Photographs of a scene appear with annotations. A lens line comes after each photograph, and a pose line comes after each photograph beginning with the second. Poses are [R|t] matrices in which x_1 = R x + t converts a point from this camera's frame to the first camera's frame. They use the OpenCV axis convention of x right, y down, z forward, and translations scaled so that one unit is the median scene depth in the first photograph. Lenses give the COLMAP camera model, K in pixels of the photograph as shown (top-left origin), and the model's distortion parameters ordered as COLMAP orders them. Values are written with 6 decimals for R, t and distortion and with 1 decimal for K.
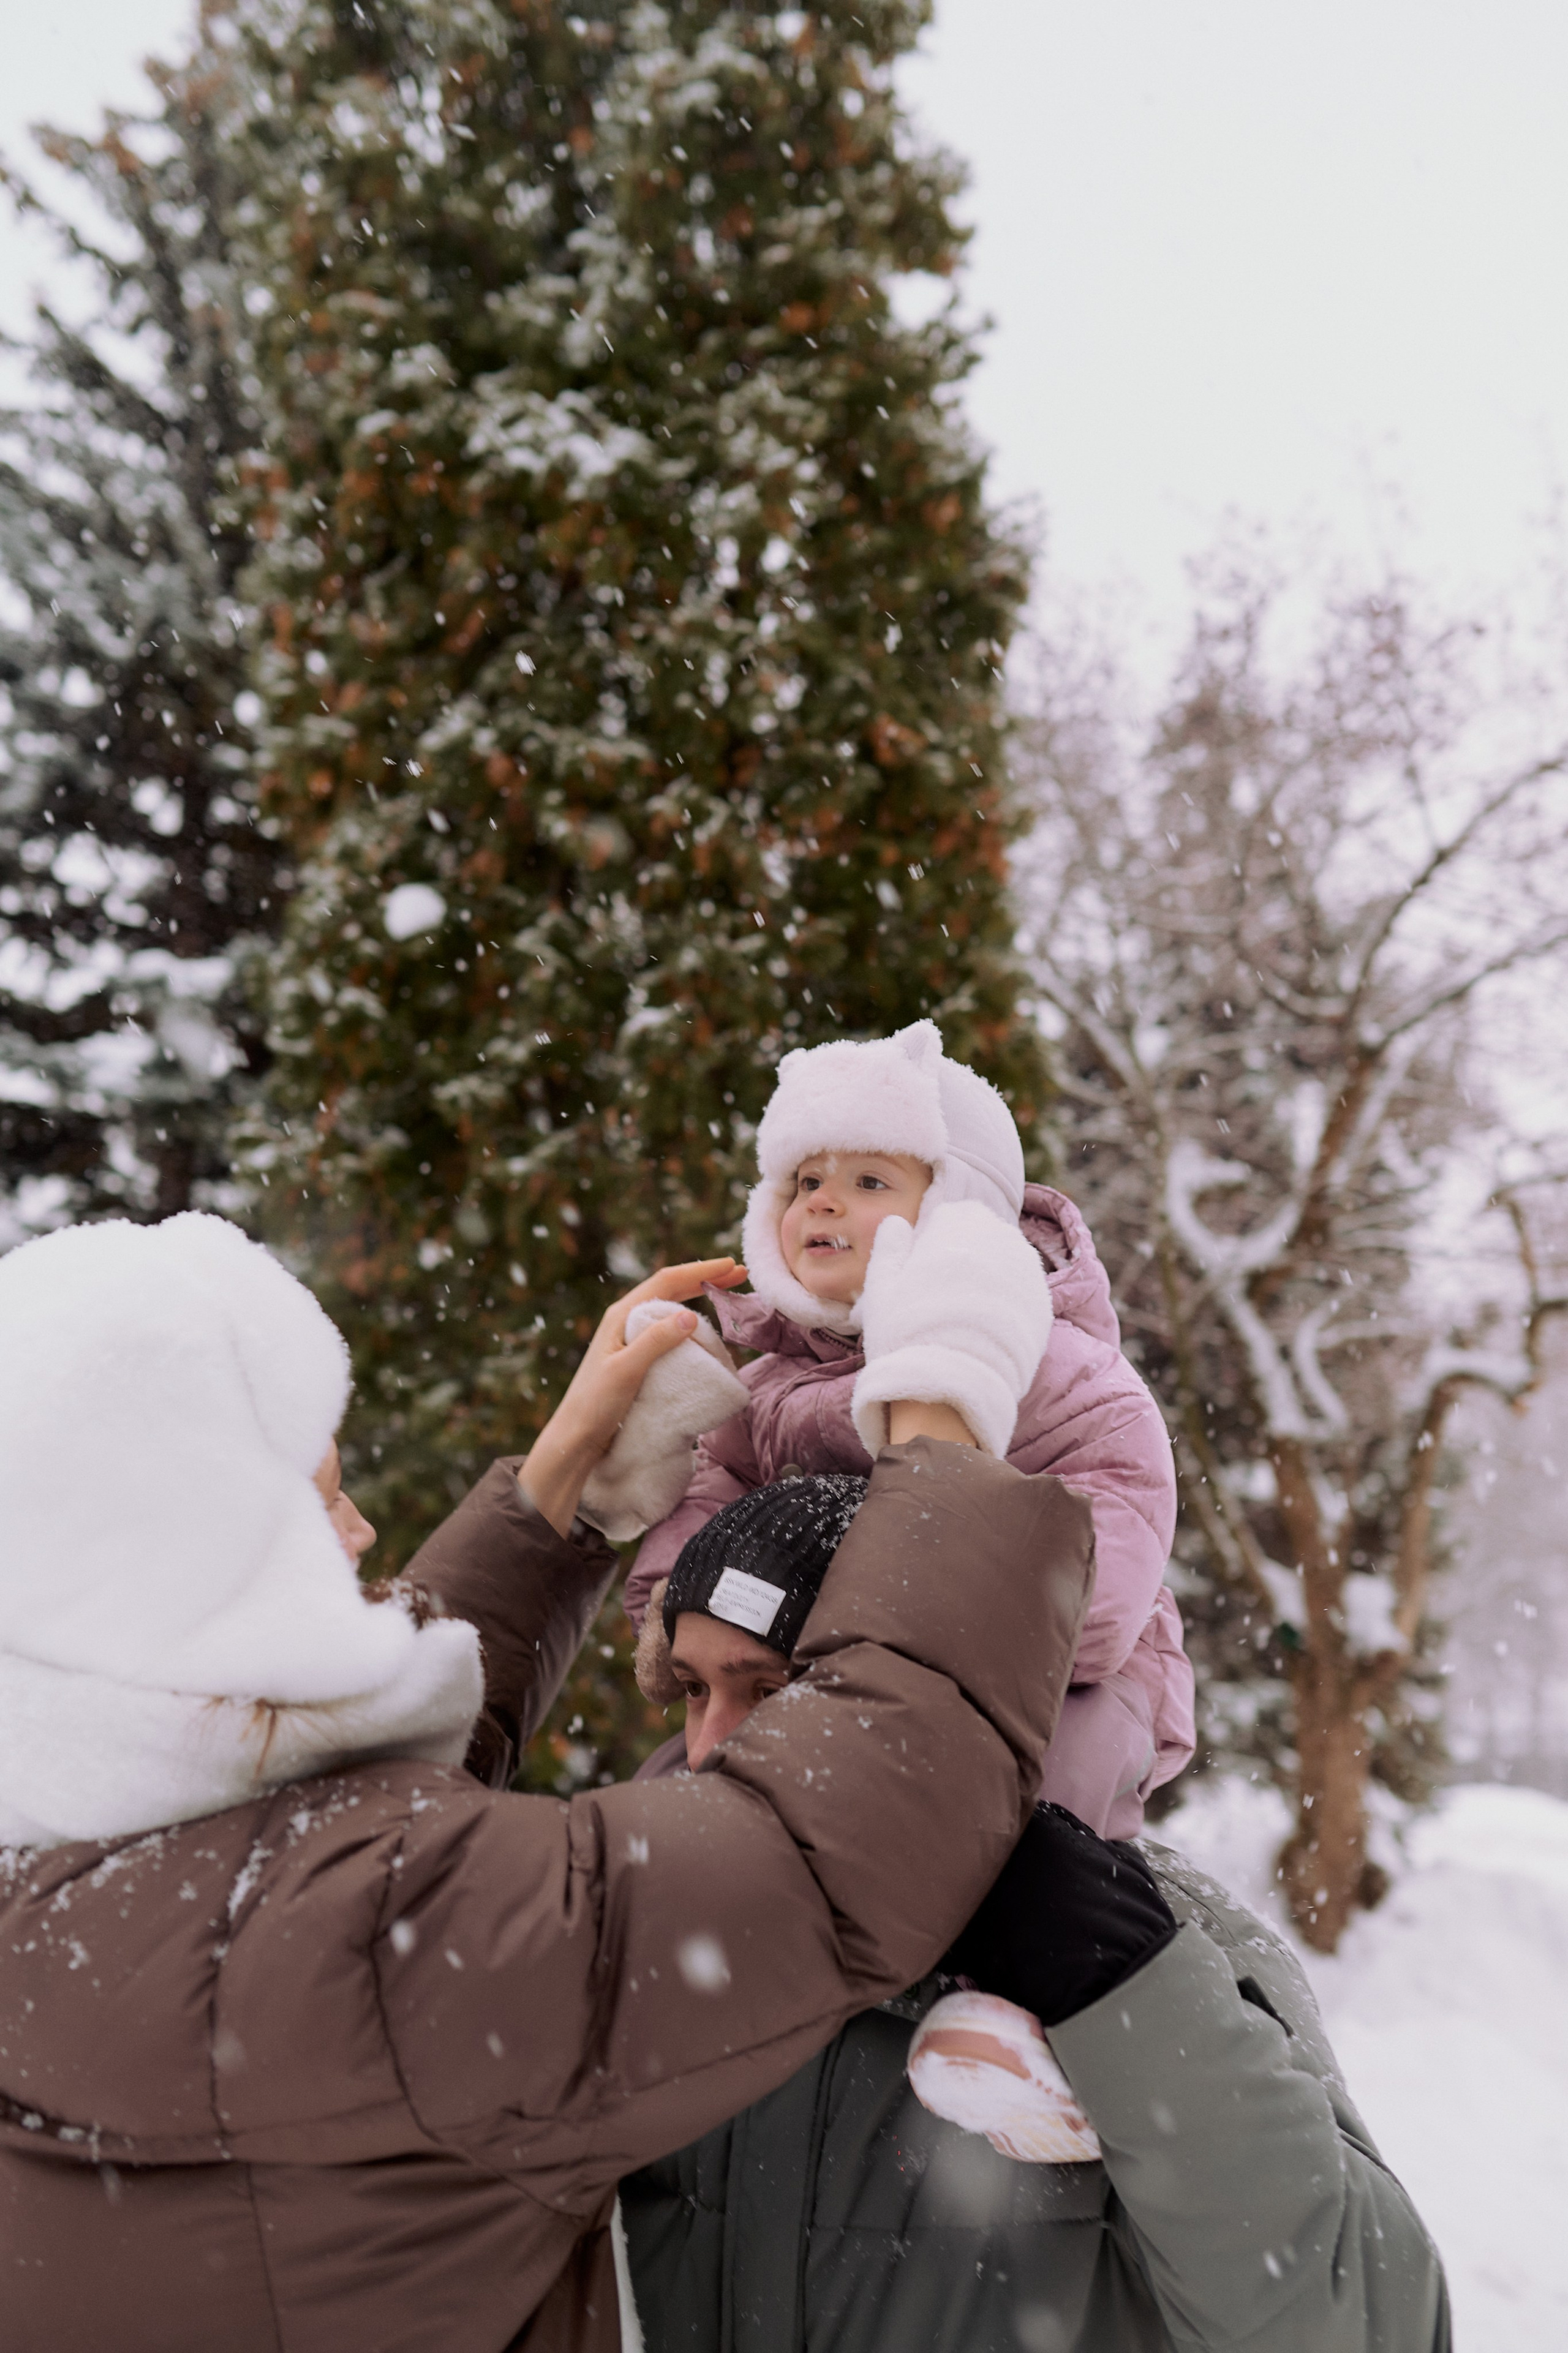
lens RADIAL K [[2302.1, 0, 803.9], [0, 2302.1, 1179.8], [0, 0, 1]] dist [-0.033215, 0.000000]
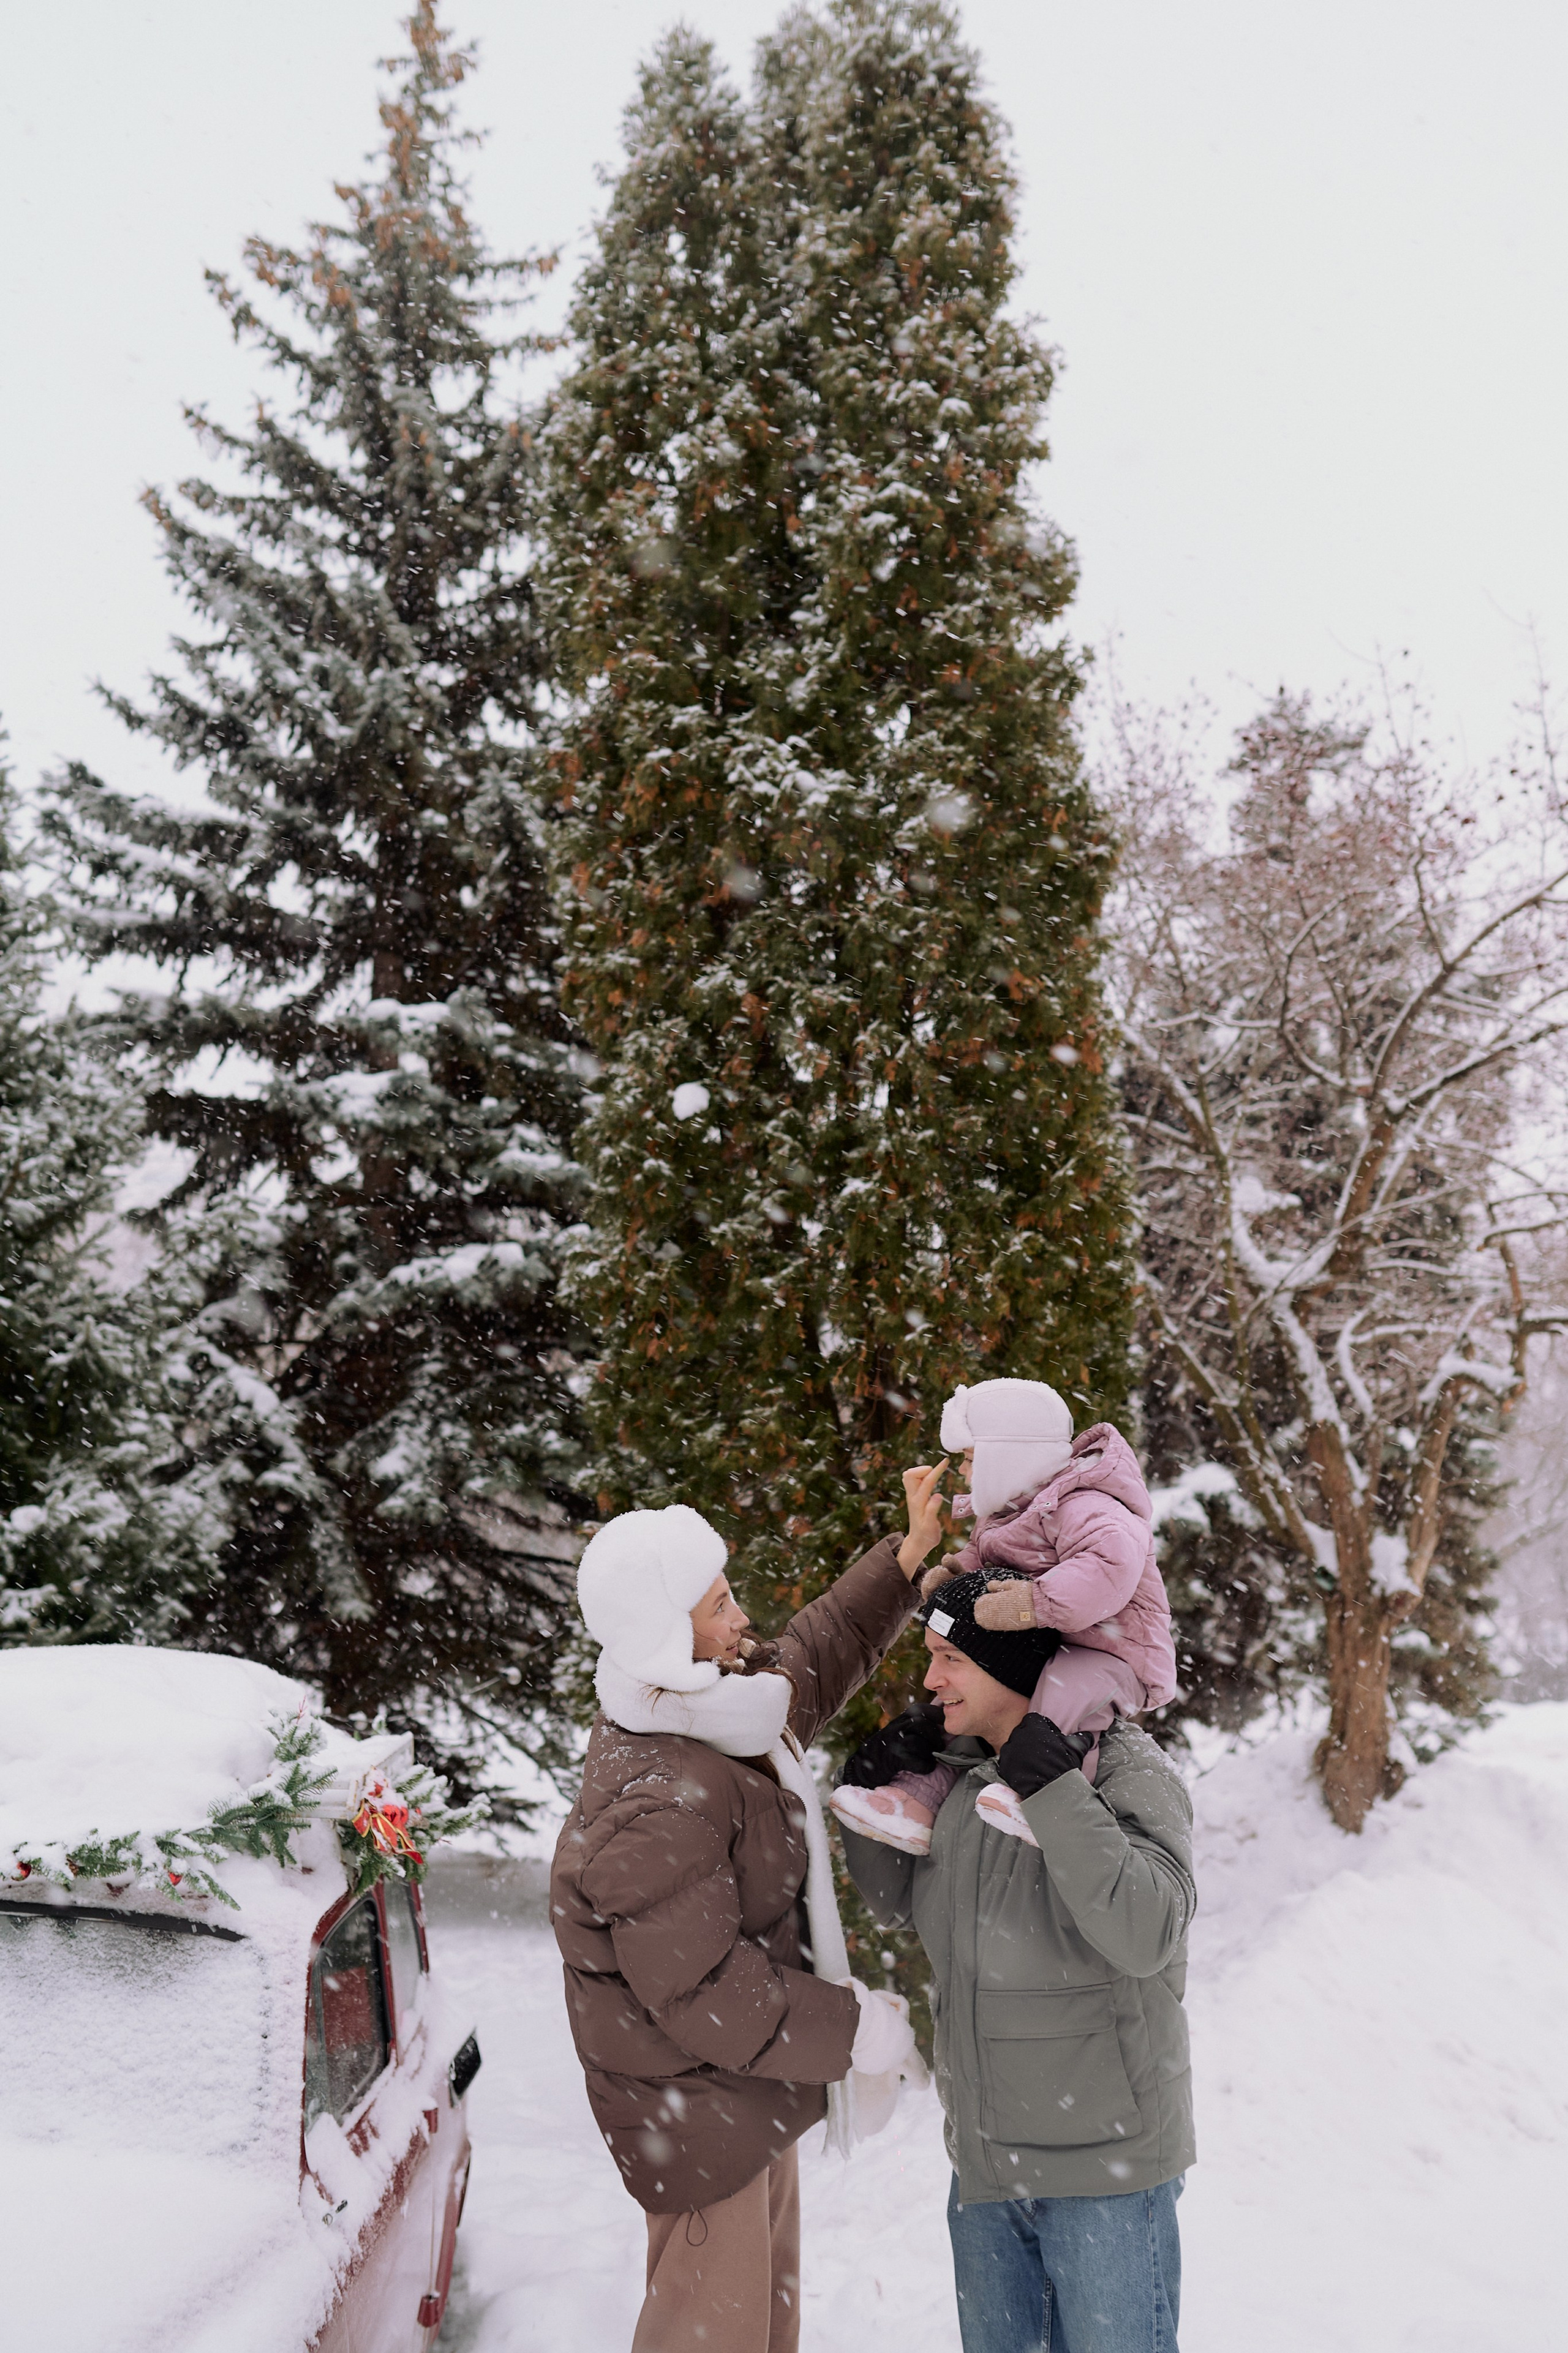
lens RADIAL K [[2239.5, 0, 745.9], [0, 2239.5, 1220.5], [0, 0, 1]] dist [-0.032794, 0.000000]
pose [[0.997506, -0.000029, -0.070580, -0.019669], [0.003688, 0.998655, 0.051719, -0.065855], [0.070483, -0.051850, 0.996165, -0.242624]]
